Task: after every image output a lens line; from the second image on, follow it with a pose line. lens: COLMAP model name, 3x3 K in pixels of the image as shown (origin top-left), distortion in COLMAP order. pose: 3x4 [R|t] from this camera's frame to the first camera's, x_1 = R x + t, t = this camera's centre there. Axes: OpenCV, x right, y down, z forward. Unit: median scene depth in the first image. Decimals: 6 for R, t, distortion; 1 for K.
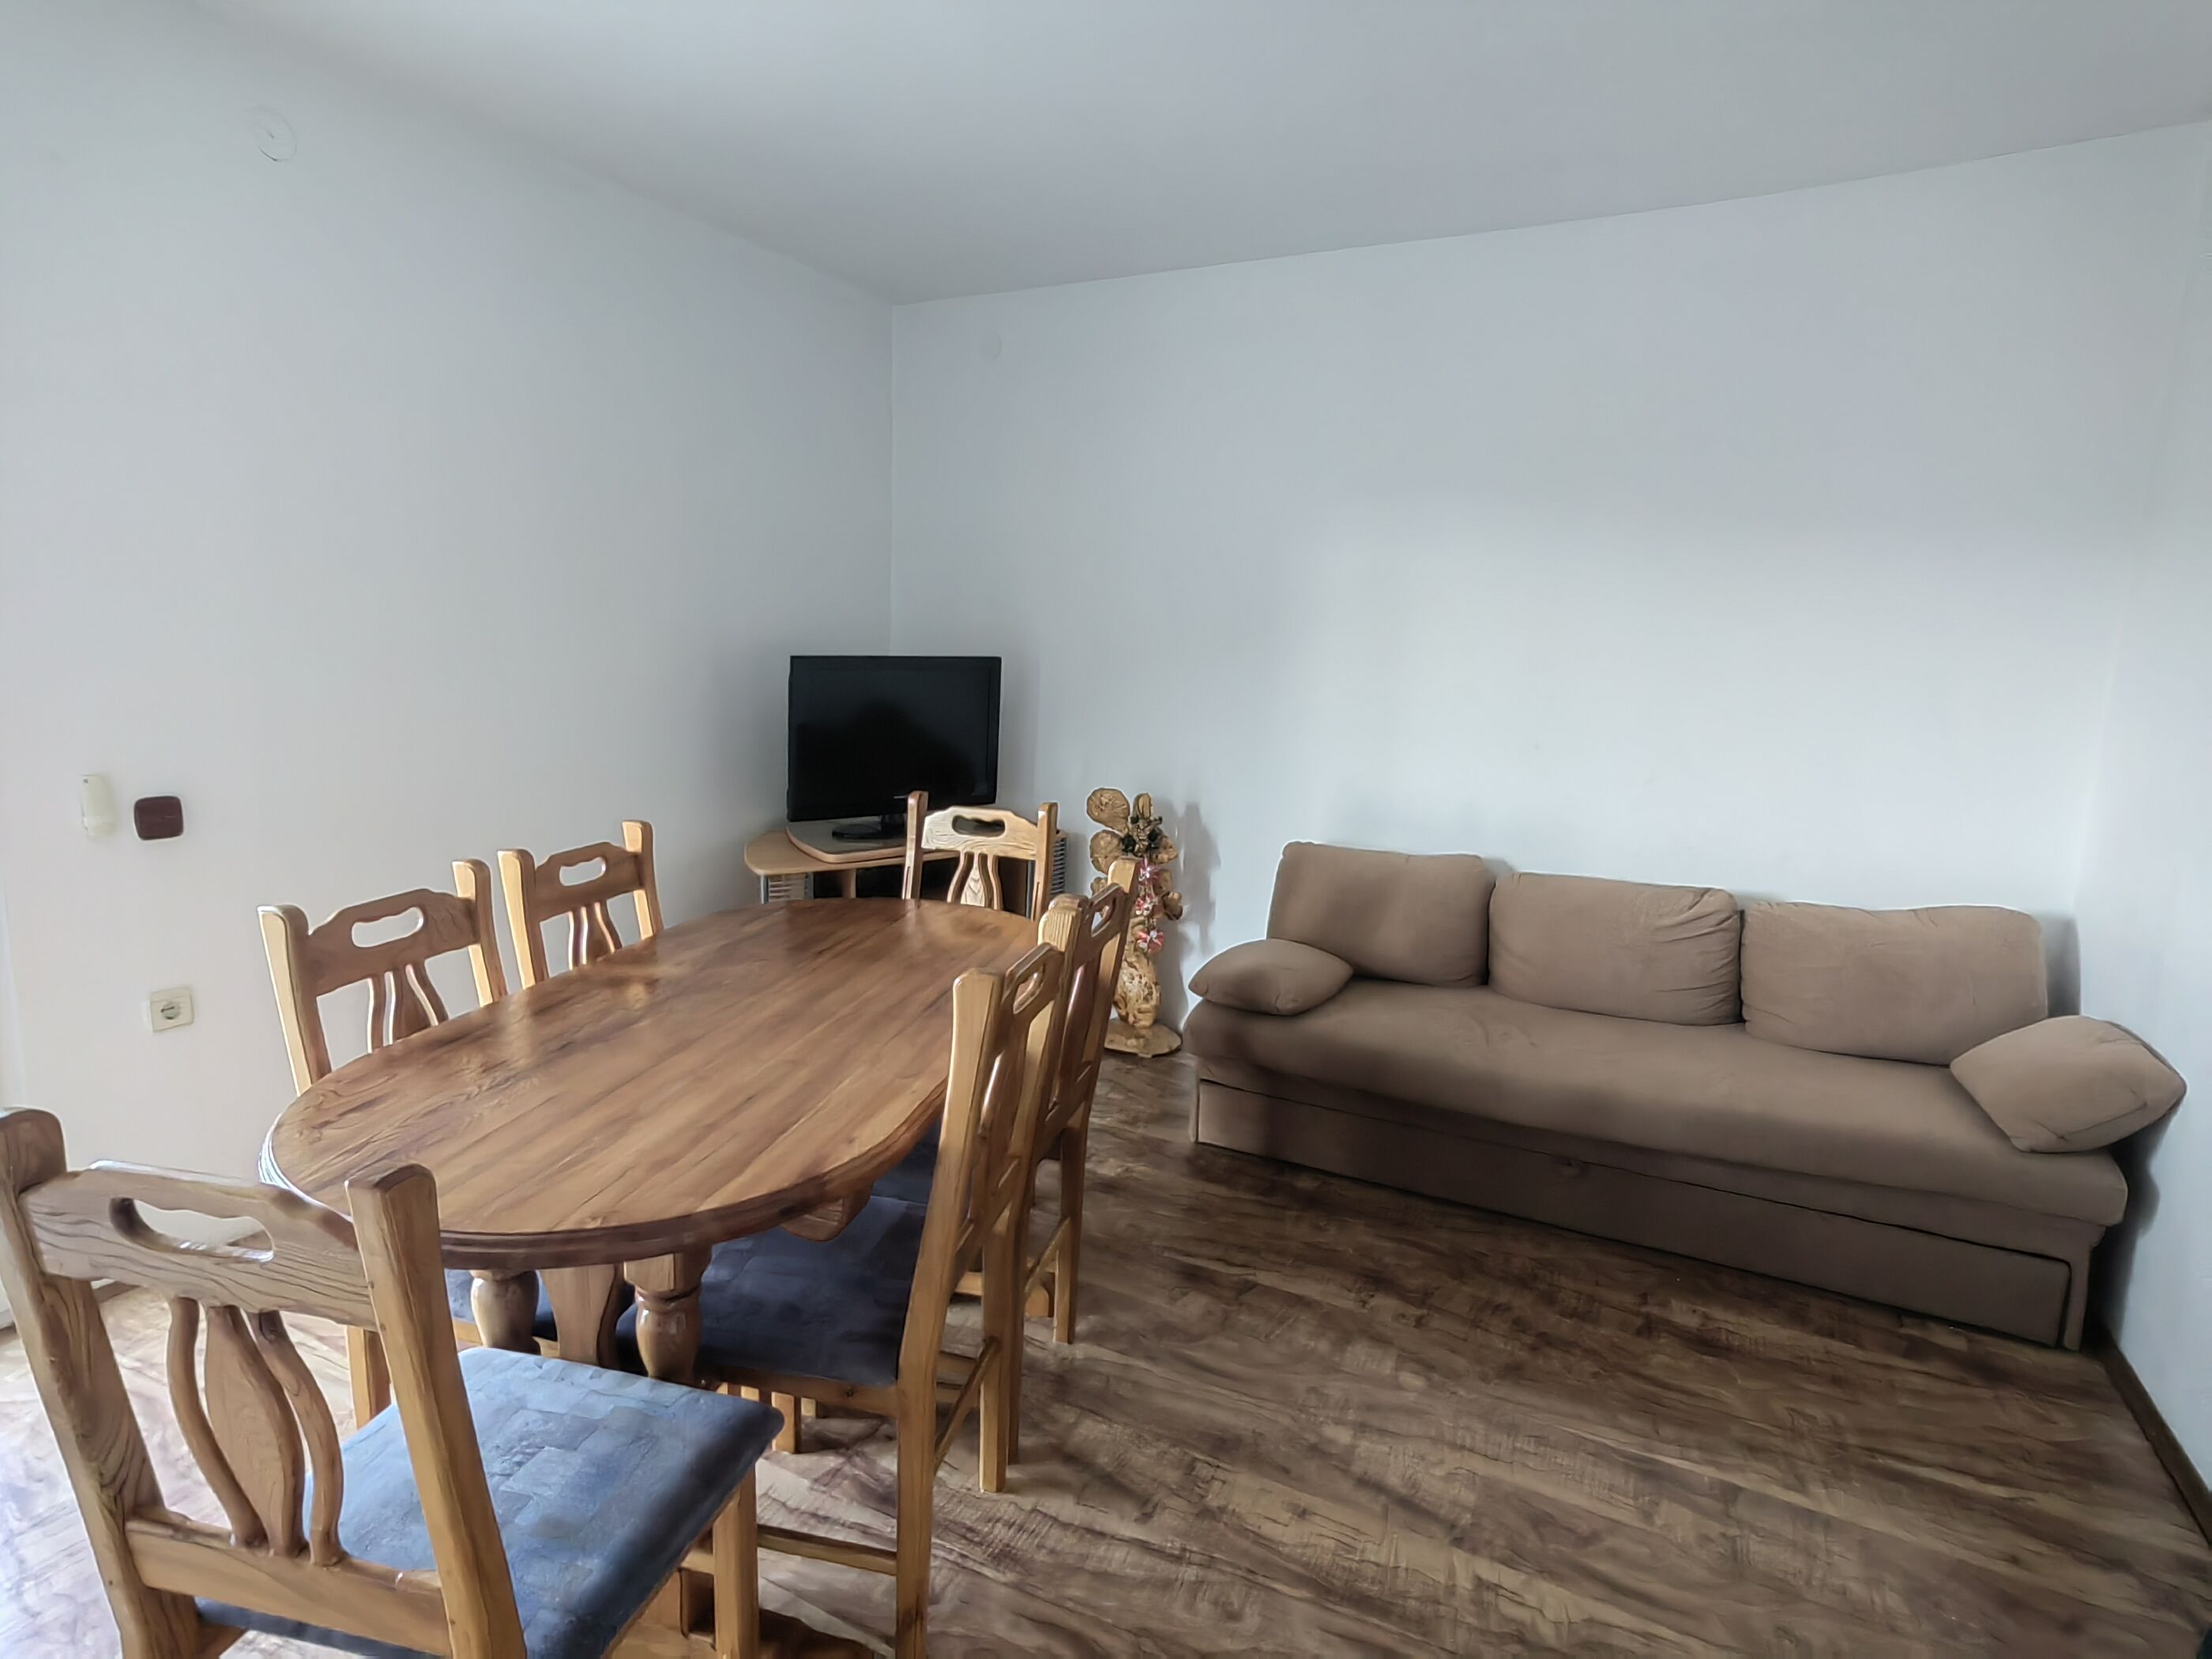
lens RADIAL K [[1182.0, 0, 1071.5], [0, 1182.0, 834.5], [0, 0, 1]] dist [-0.049523, 0.046917]
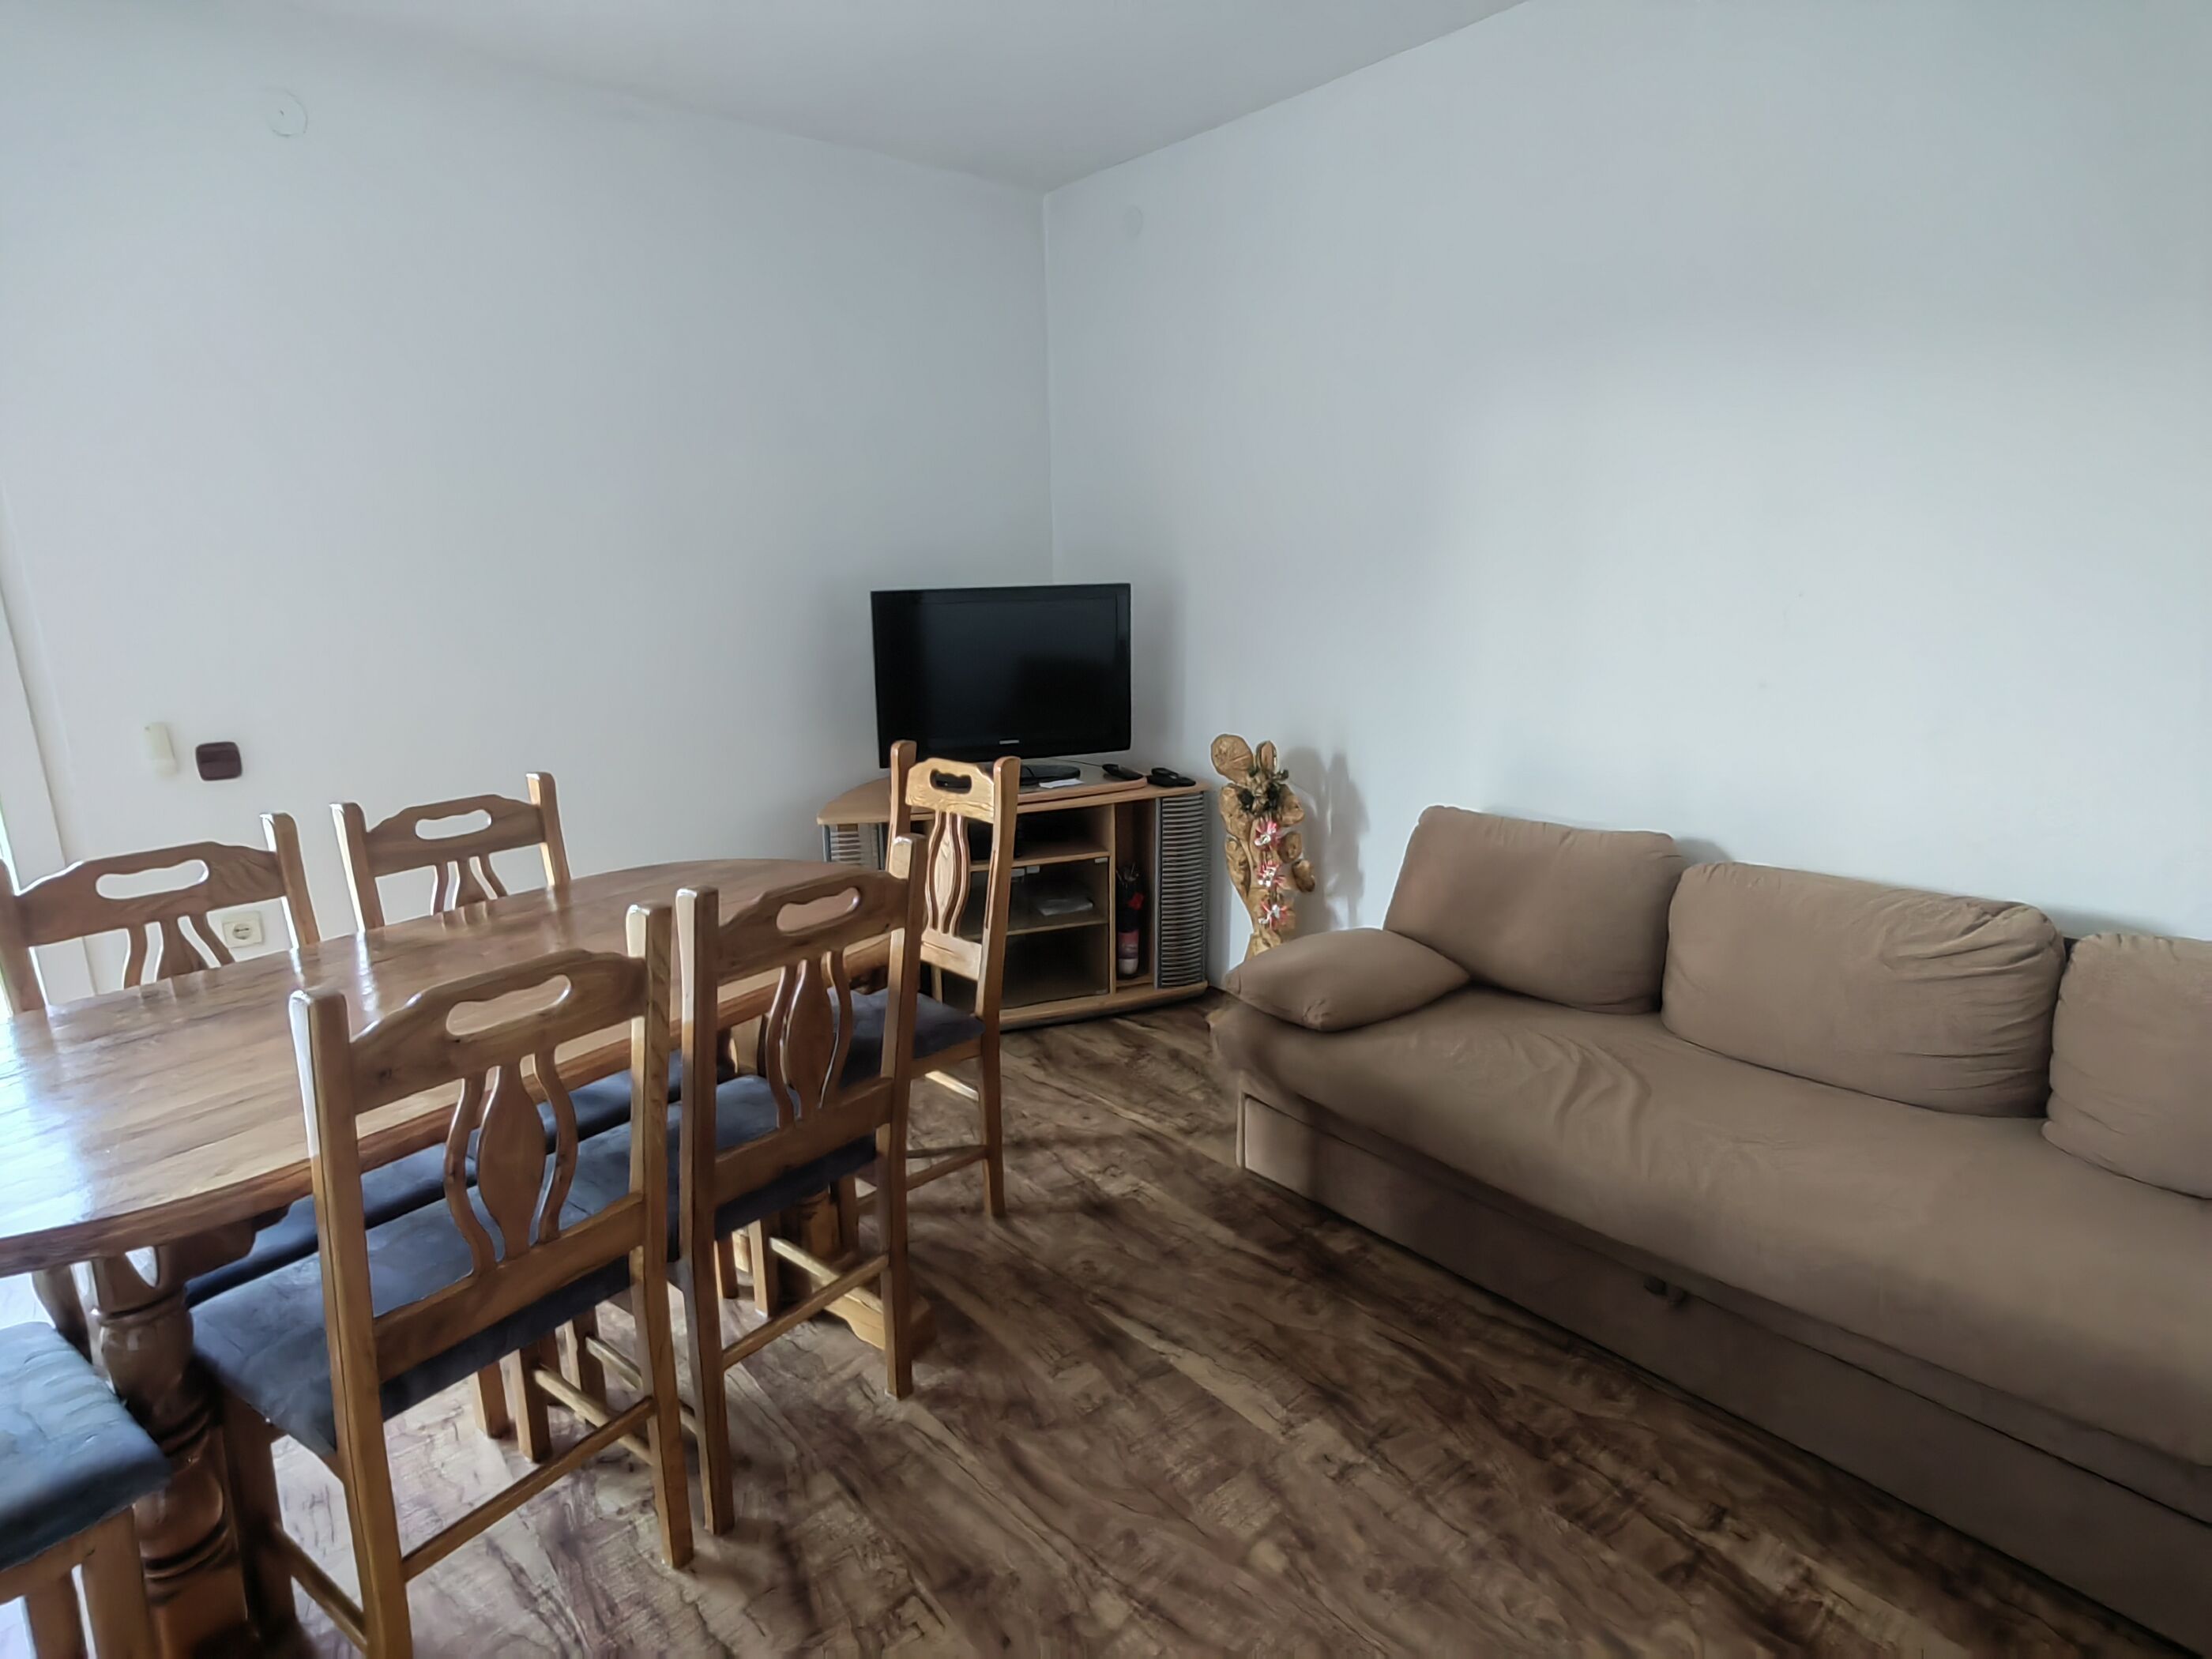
lens RADIAL K [[1182.0, 0, 1071.5], [0, 1182.0, 834.5], [0, 0, 1]] dist [-0.049523, 0.046917]
pose [[0.923074, 0.040882, -0.382443, 0.333342], [-0.018697, 0.997929, 0.061546, -0.023055], [0.384167, -0.049661, 0.921927, 0.225325]]
